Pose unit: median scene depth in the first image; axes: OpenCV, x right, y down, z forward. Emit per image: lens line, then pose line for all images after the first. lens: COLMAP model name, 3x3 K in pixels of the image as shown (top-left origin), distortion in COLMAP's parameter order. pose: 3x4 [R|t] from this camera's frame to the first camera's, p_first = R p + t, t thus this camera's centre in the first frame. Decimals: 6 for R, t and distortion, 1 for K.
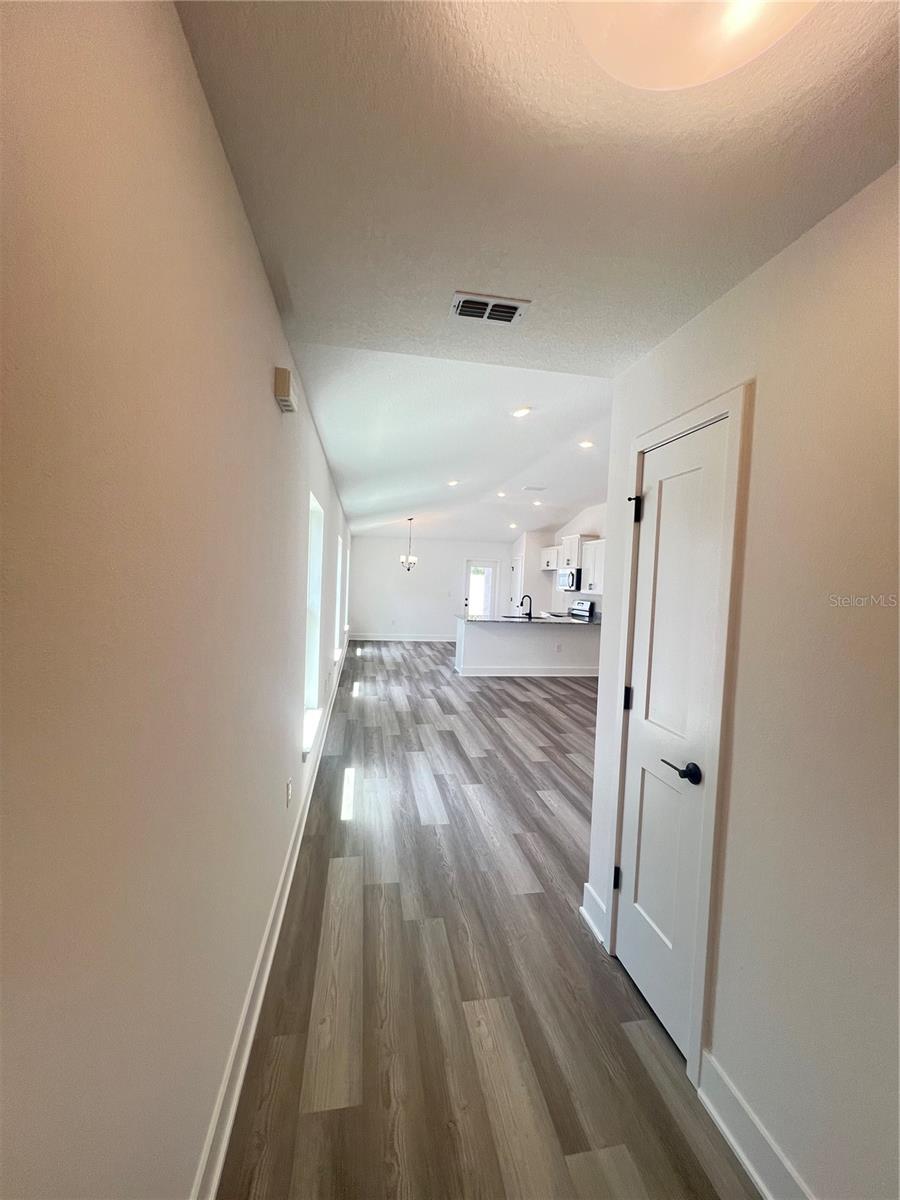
lens RADIAL K [[479.3, 0, 450.0], [0, 479.3, 600.0], [0, 0, 1]] dist [-0.002031, -0.000166]
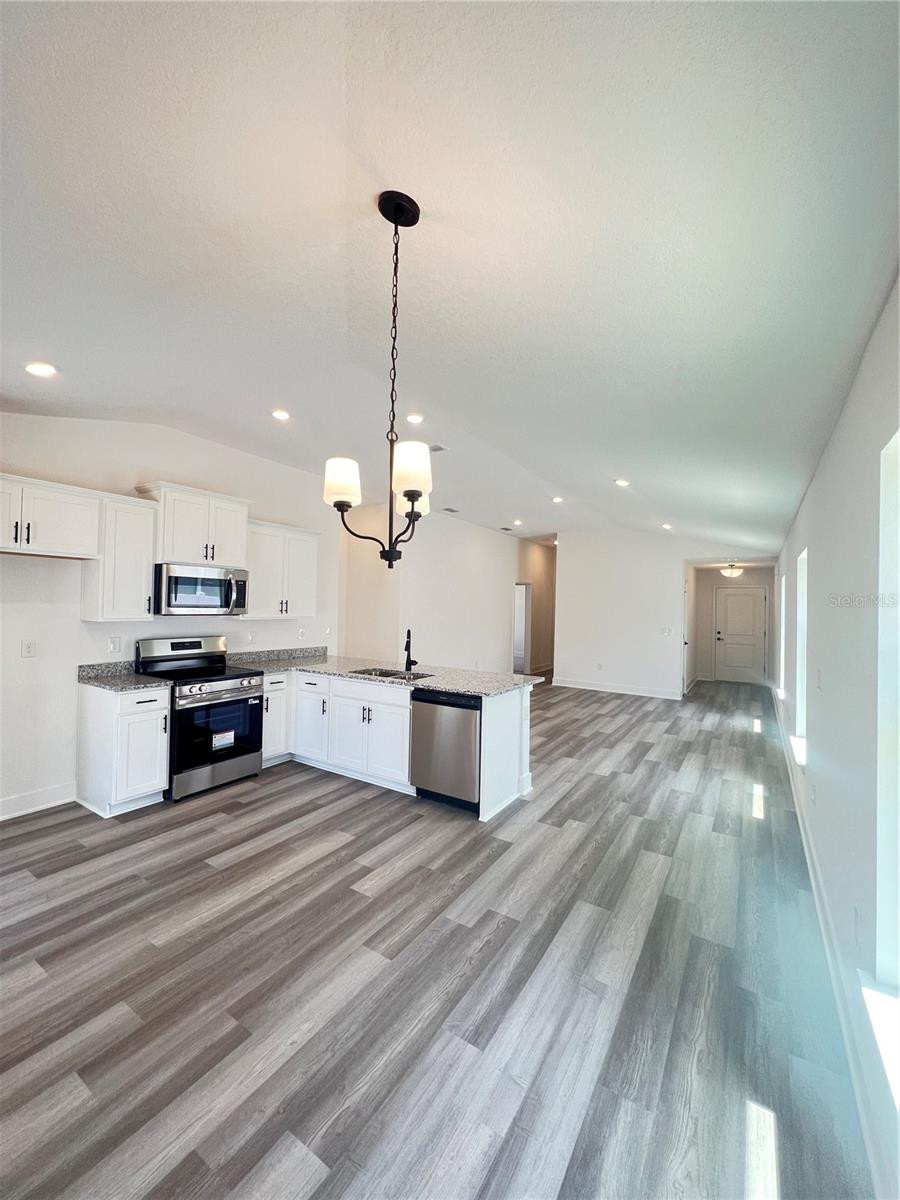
lens RADIAL K [[482.3, 0, 450.0], [0, 482.3, 600.0], [0, 0, 1]] dist [-0.000647, -0.000009]
pose [[-0.736558, -0.047614, 0.674696, -0.511035], [-0.021038, 0.998649, 0.047509, -0.146676], [-0.676047, 0.020799, -0.736565, 2.833466]]
